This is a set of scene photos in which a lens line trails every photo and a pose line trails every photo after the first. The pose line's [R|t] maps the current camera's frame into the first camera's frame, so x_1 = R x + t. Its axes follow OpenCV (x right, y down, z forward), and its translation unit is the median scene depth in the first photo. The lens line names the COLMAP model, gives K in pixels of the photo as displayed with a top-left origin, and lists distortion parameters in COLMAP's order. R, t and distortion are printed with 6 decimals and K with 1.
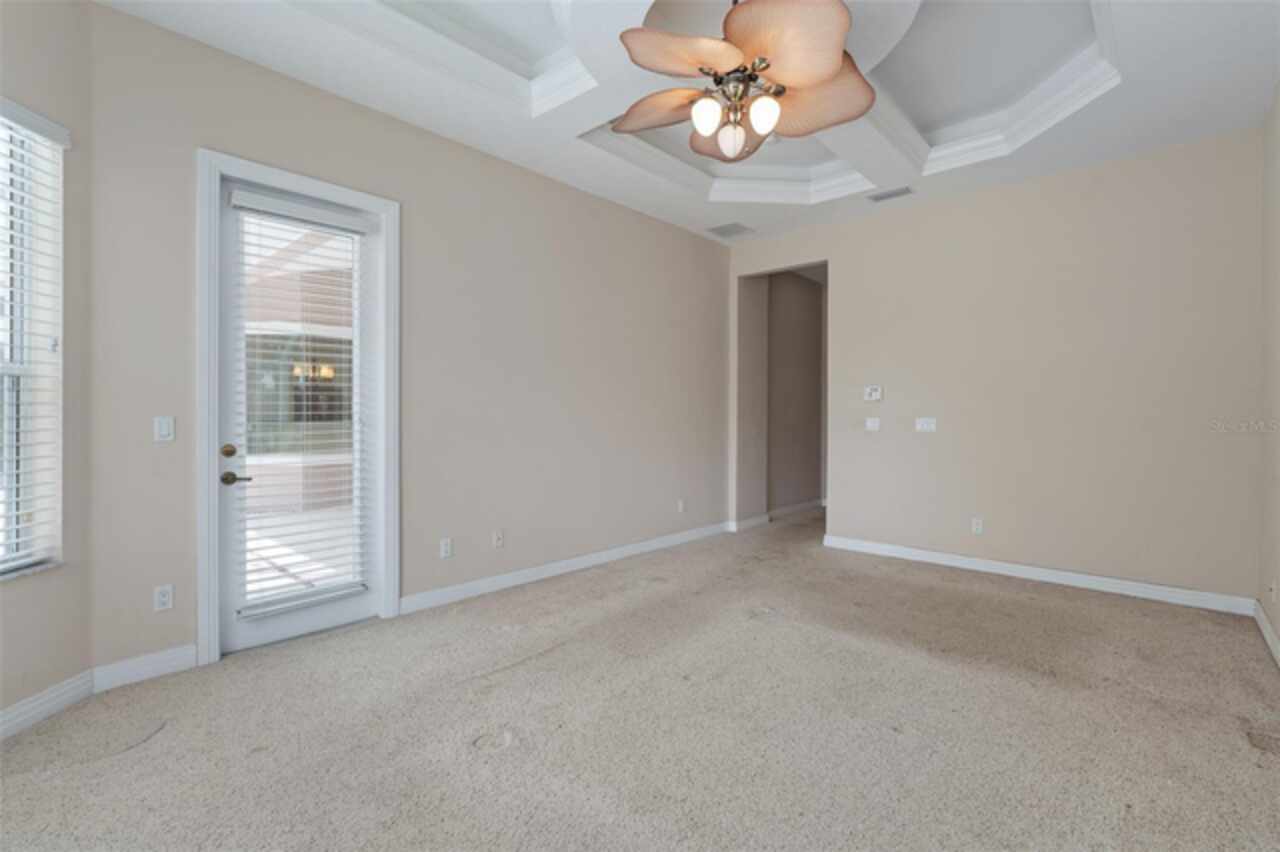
lens RADIAL K [[582.2, 0, 642.0], [0, 582.2, 414.7], [0, 0, 1]] dist [-0.001724, 0.001169]
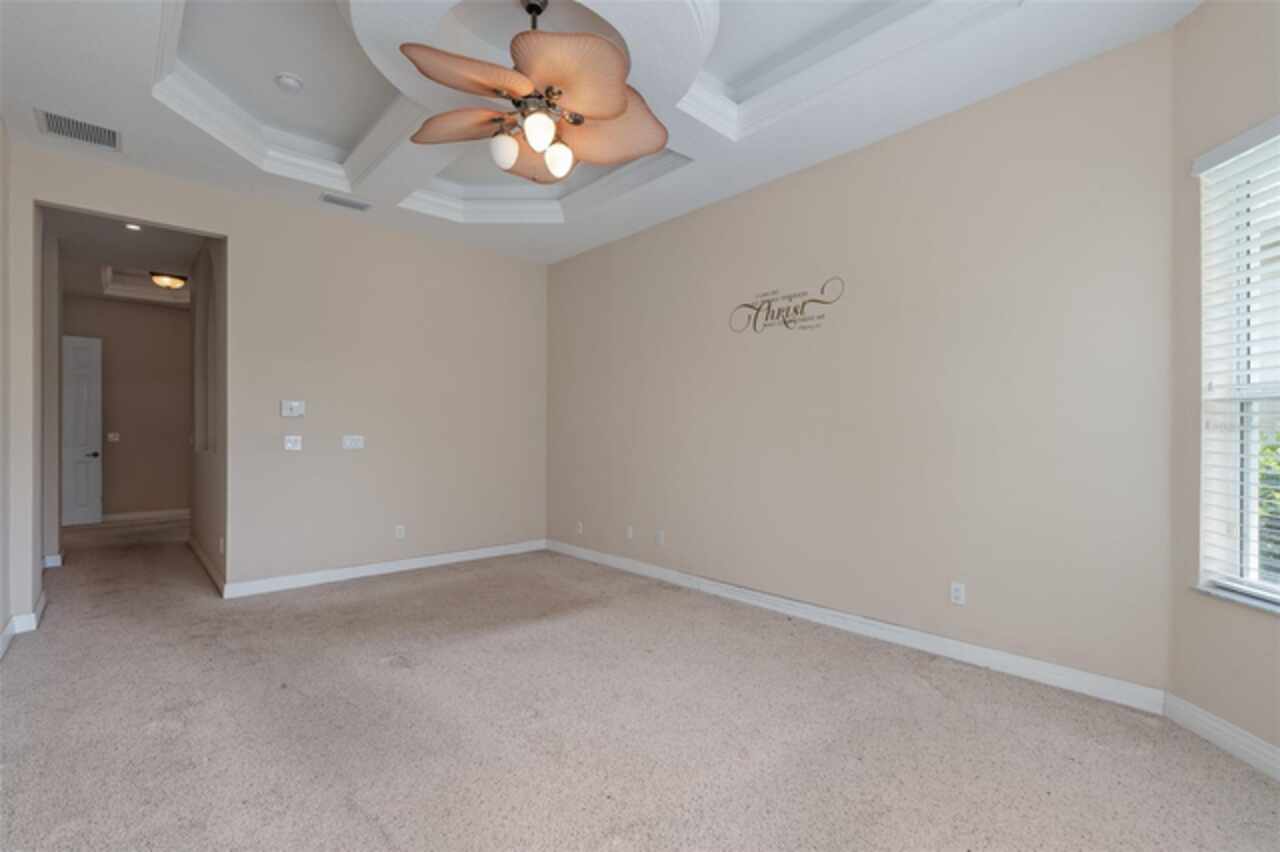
lens RADIAL K [[582.2, 0, 634.1], [0, 582.2, 434.1], [0, 0, 1]] dist [-0.001724, 0.001169]
pose [[0.088753, -0.004420, 0.996044, -0.488455], [-0.002391, 0.999986, 0.004651, -0.003006], [-0.996051, -0.002794, 0.088741, 0.441205]]
